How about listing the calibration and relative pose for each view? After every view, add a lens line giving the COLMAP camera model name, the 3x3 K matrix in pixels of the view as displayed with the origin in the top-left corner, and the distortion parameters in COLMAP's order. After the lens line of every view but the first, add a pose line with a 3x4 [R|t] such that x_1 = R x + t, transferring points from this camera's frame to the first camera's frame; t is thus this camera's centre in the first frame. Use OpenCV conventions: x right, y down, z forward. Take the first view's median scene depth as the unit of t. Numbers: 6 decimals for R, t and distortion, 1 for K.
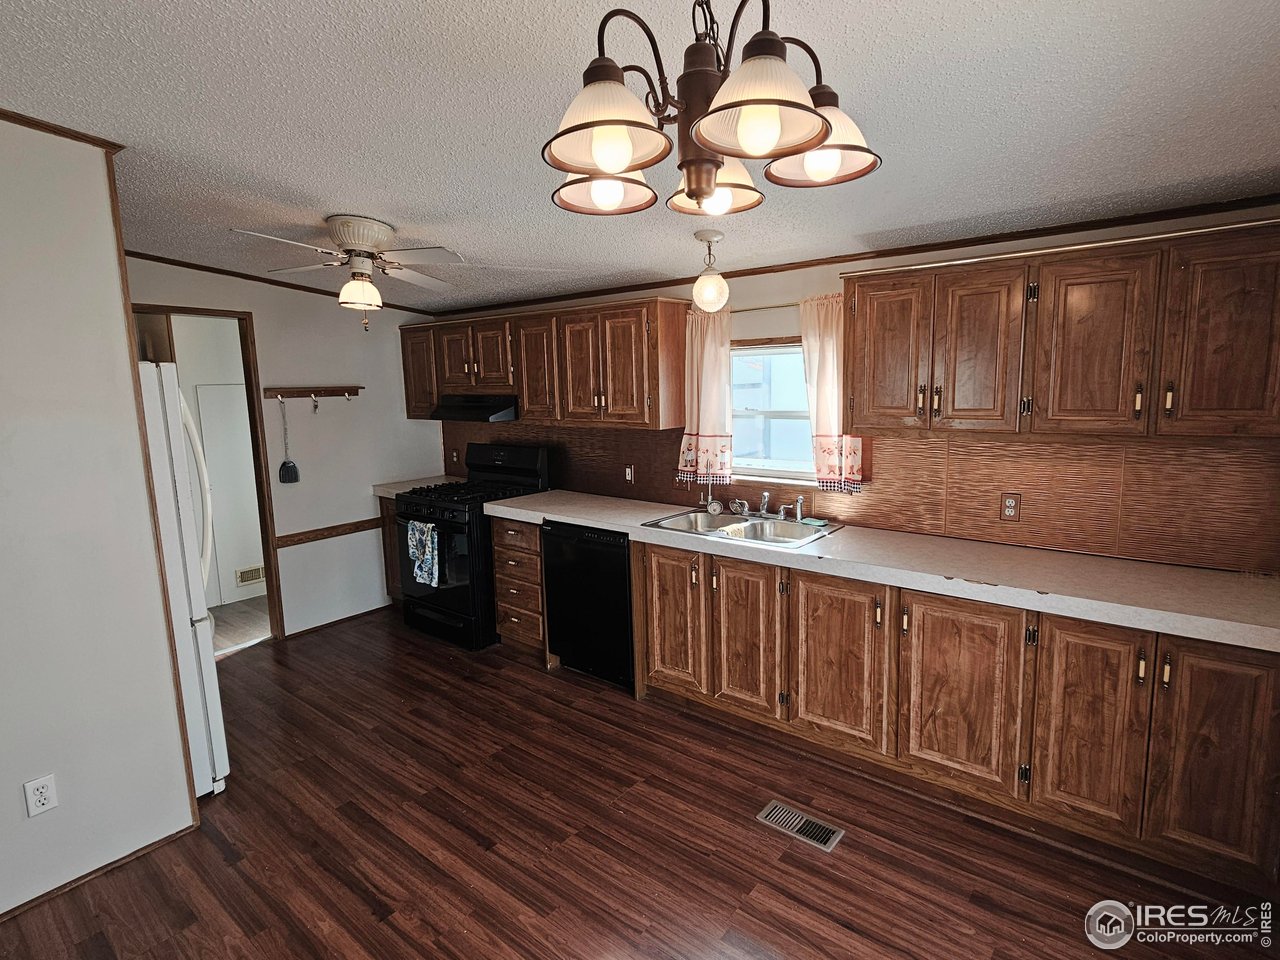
lens RADIAL K [[649.3, 0, 640.0], [0, 649.3, 480.0], [0, 0, 1]] dist [0.000266, 0.001039]
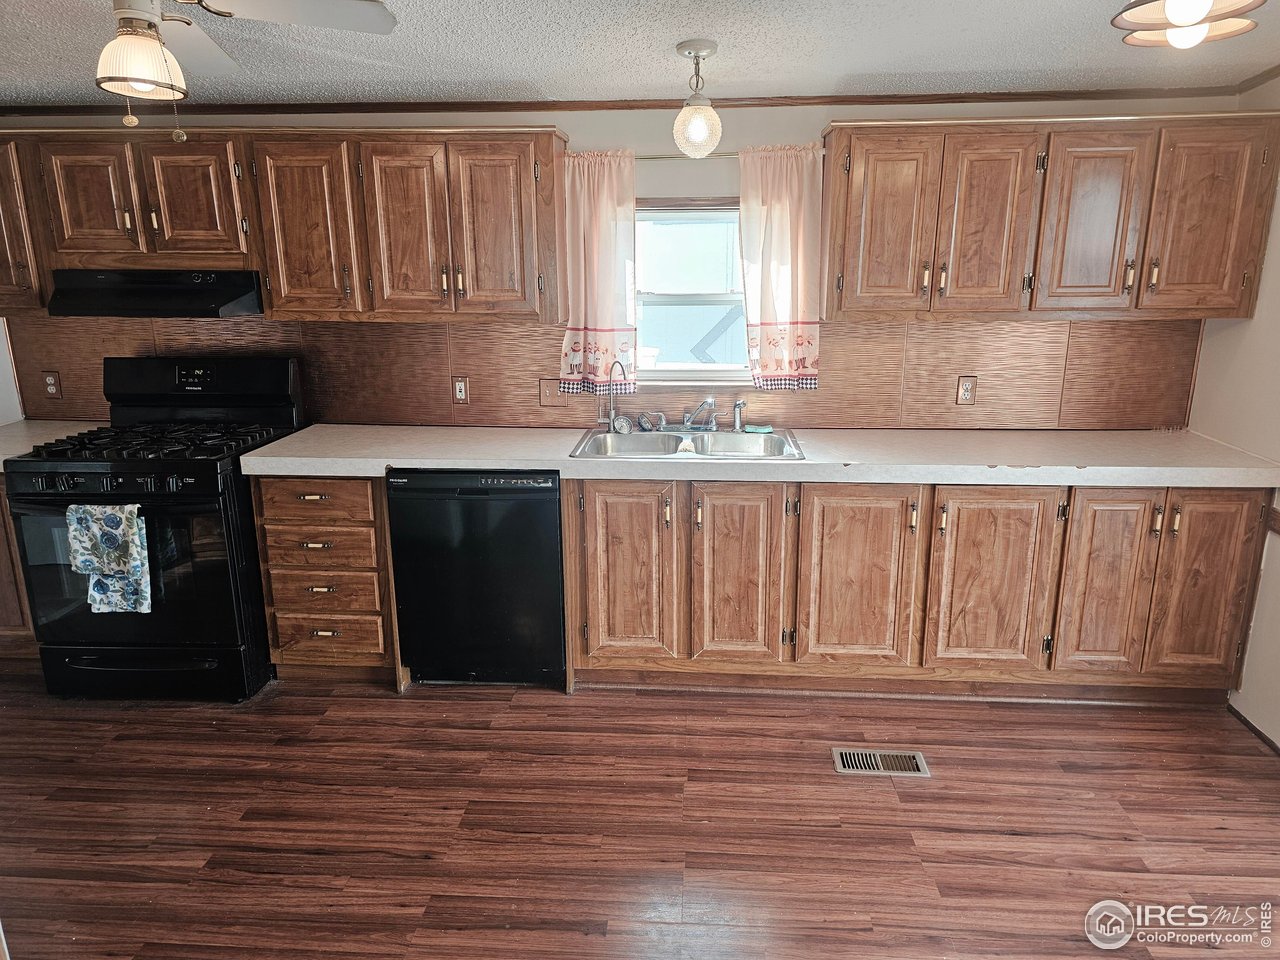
lens RADIAL K [[845.4, 0, 654.7], [0, 845.4, 478.5], [0, 0, 1]] dist [0.084381, -0.089306]
pose [[0.821582, -0.129619, 0.555160, -0.537543], [0.072682, 0.989678, 0.123510, -0.019744], [-0.565439, -0.061123, 0.822522, 0.204202]]
